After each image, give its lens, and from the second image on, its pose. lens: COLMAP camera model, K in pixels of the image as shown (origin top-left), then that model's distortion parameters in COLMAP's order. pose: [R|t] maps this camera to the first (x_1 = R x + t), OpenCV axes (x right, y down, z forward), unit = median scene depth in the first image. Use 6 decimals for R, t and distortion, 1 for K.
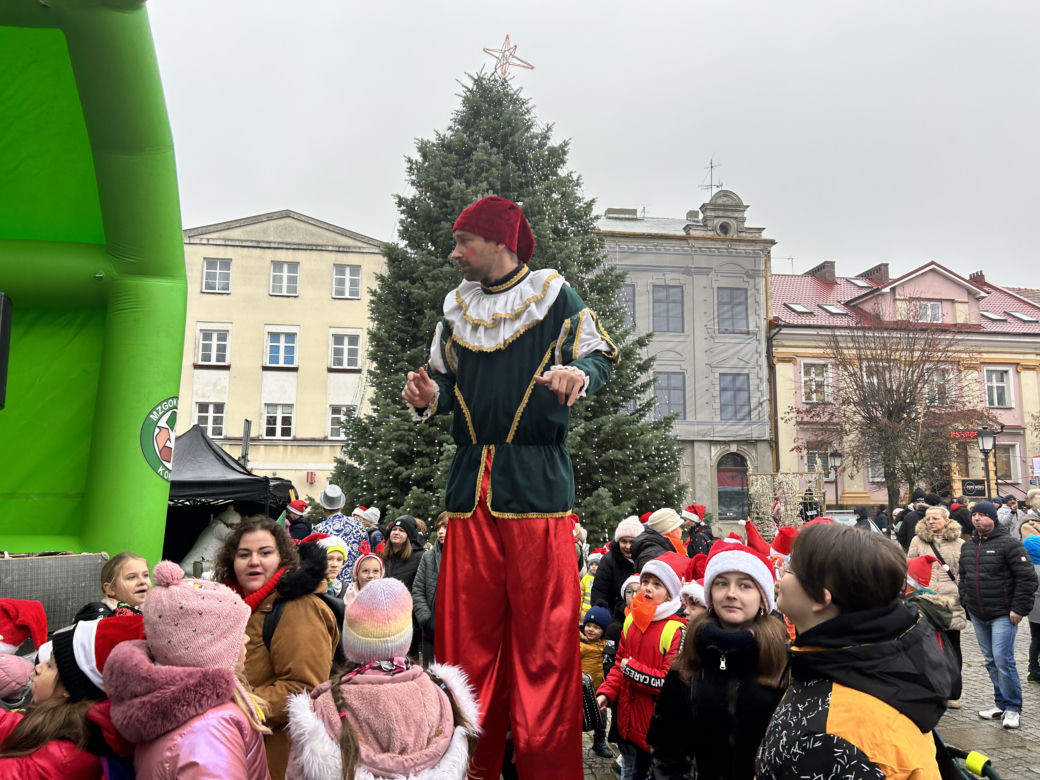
lens RADIAL K [[800.6, 0, 527.9], [0, 800.6, 397.6], [0, 0, 1]] dist [0.056572, -0.045497]
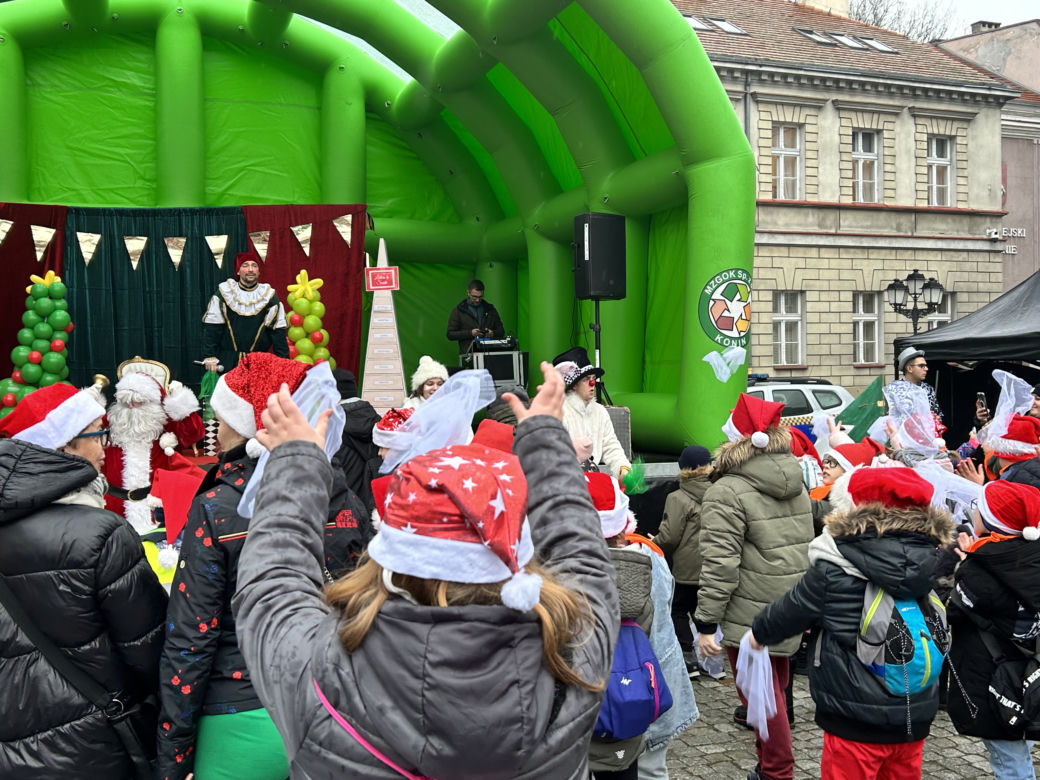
lens RADIAL K [[1142.8, 0, 526.2], [0, 1142.8, 388.4], [0, 0, 1]] dist [0.033381, 0.000000]
pose [[0.235582, 0.013212, -0.971765, 0.161690], [0.142473, 0.988635, 0.047981, 0.007148], [0.961354, -0.149753, 0.231023, 0.058802]]
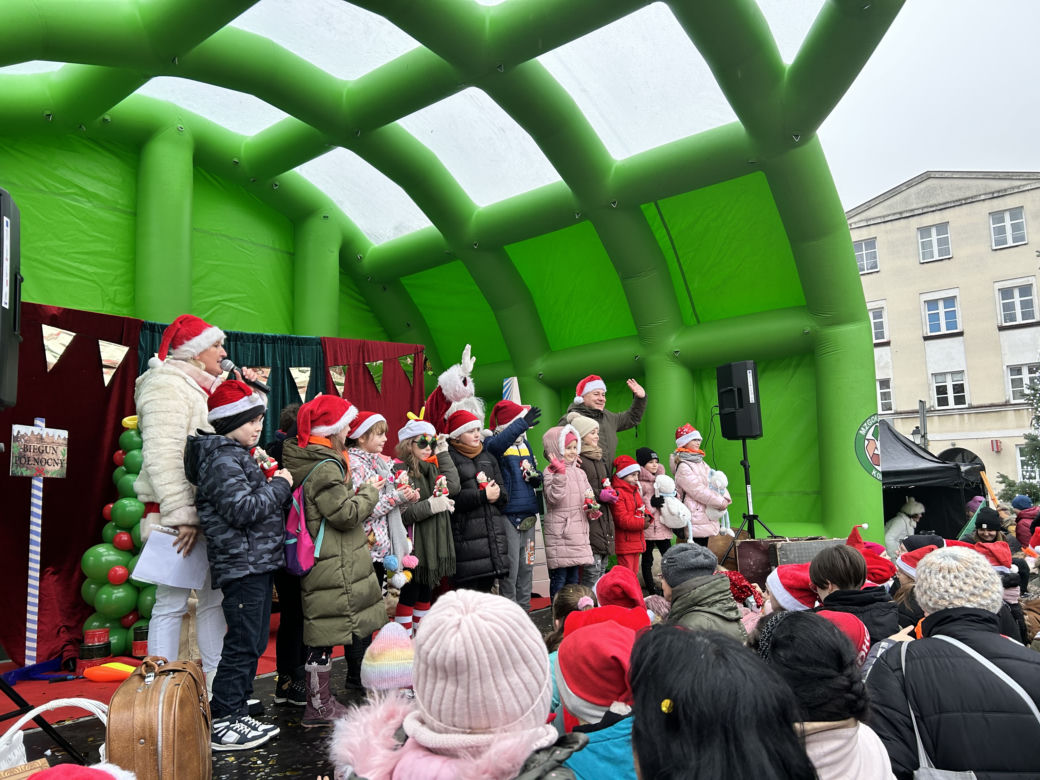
lens RADIAL K [[800.6, 0, 525.7], [0, 800.6, 389.8], [0, 0, 1]] dist [0.056572, -0.045497]
pose [[0.705023, -0.116951, -0.699475, 0.011253], [0.136633, 0.990230, -0.027848, -0.012856], [0.695898, -0.075938, 0.714115, -0.047069]]
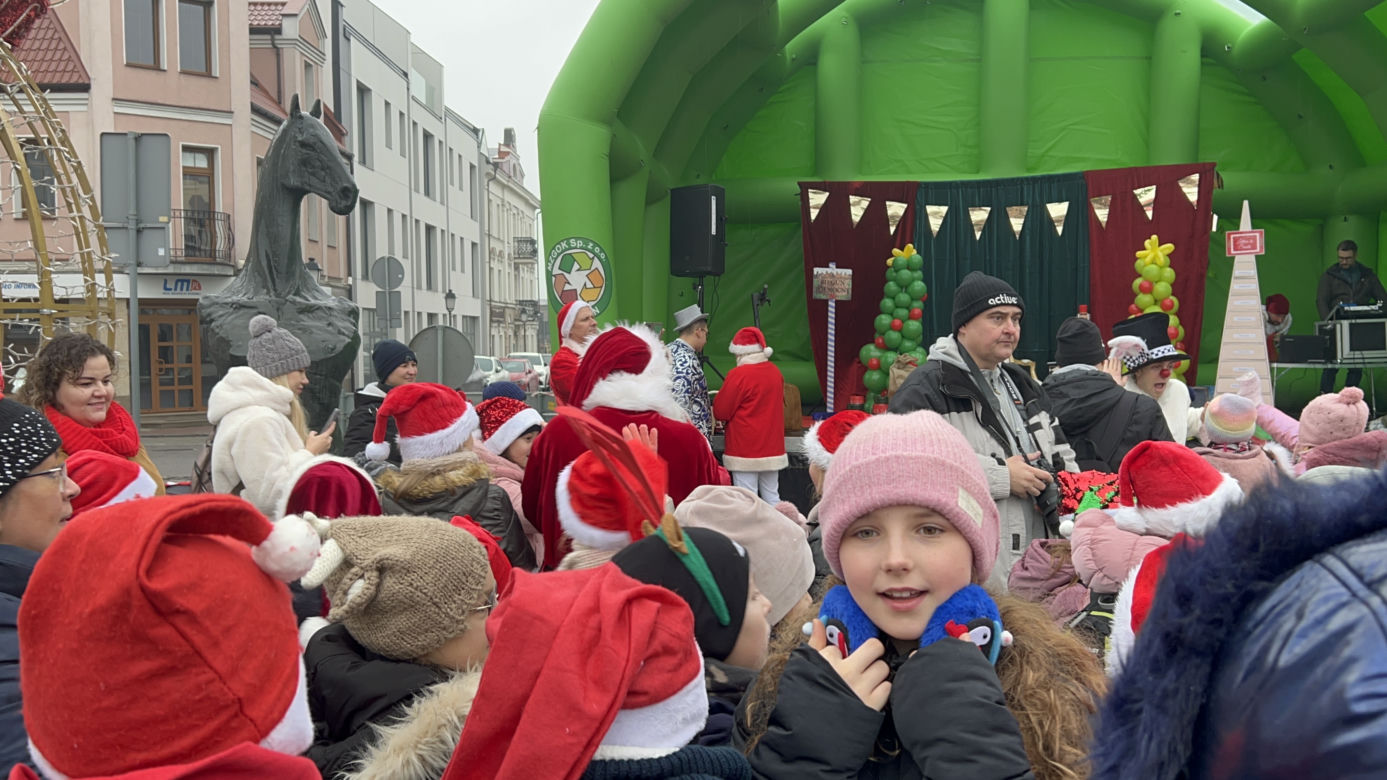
lens RADIAL K [[1347.8, 0, 687.6], [0, 1347.8, 394.3], [0, 0, 1]] dist [0.061492, 0.000000]
pose [[-0.178118, 0.043310, -0.983056, 0.222865], [0.137123, 0.990376, 0.018787, -0.000118], [0.974408, -0.131453, -0.182342, 0.017986]]
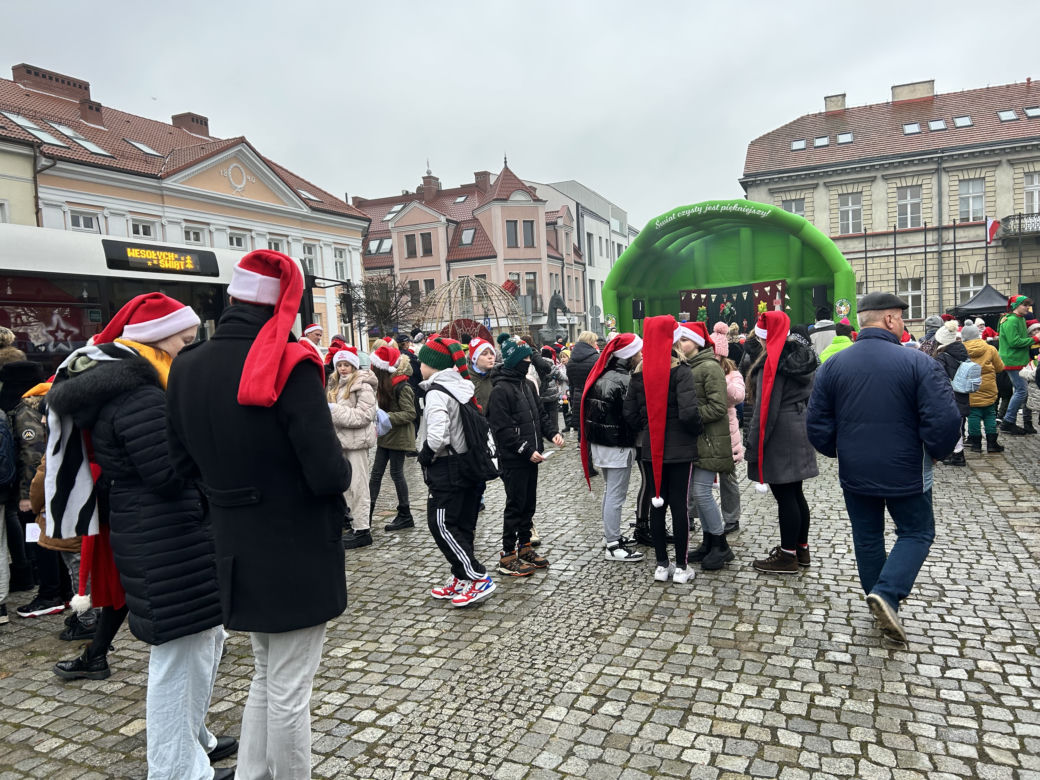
lens RADIAL K [[800.6, 0, 515.9], [0, 800.6, 385.2], [0, 0, 1]] dist [0.056572, -0.045497]
pose [[-0.508591, 0.077262, -0.857535, 0.708209], [0.169920, 0.985385, -0.011996, 0.035670], [0.844075, -0.151813, -0.514286, 0.278139]]
